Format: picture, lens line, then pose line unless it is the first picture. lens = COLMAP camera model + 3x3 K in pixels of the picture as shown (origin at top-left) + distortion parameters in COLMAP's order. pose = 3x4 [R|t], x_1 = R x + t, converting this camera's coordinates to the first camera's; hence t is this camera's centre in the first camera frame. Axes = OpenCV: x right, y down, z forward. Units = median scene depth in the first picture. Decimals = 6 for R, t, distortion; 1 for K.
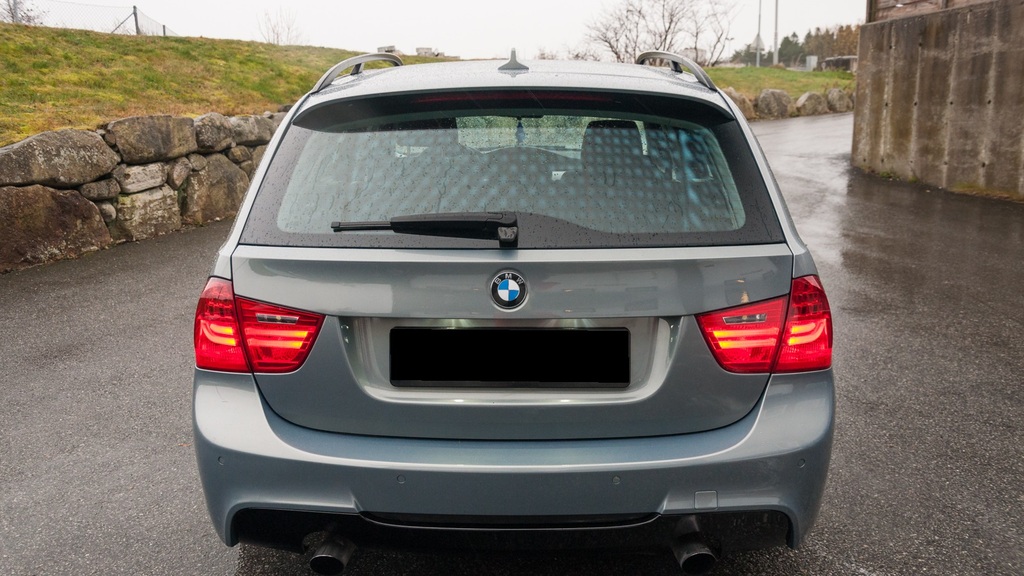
lens RADIAL K [[918.5, 0, 512.3], [0, 918.5, 286.3], [0, 0, 1]] dist [-0.059594, 0.043717]
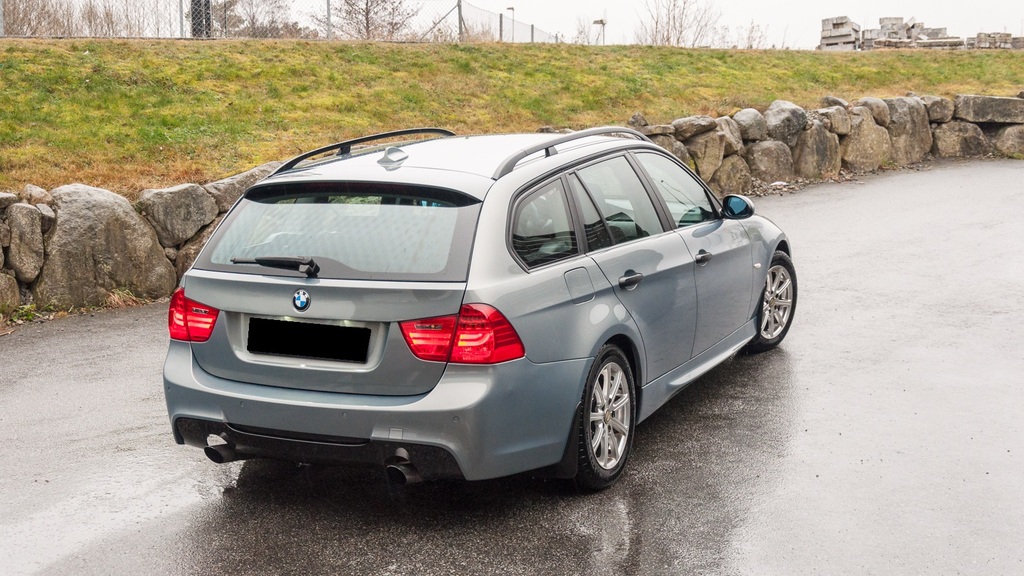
lens RADIAL K [[1354.8, 0, 512.1], [0, 1354.8, 289.3], [0, 0, 1]] dist [-0.056298, 0.000000]
pose [[0.914506, 0.051385, -0.401296, 0.397700], [-0.070018, 0.997036, -0.031895, 0.010209], [0.398467, 0.057266, 0.915393, -0.343016]]
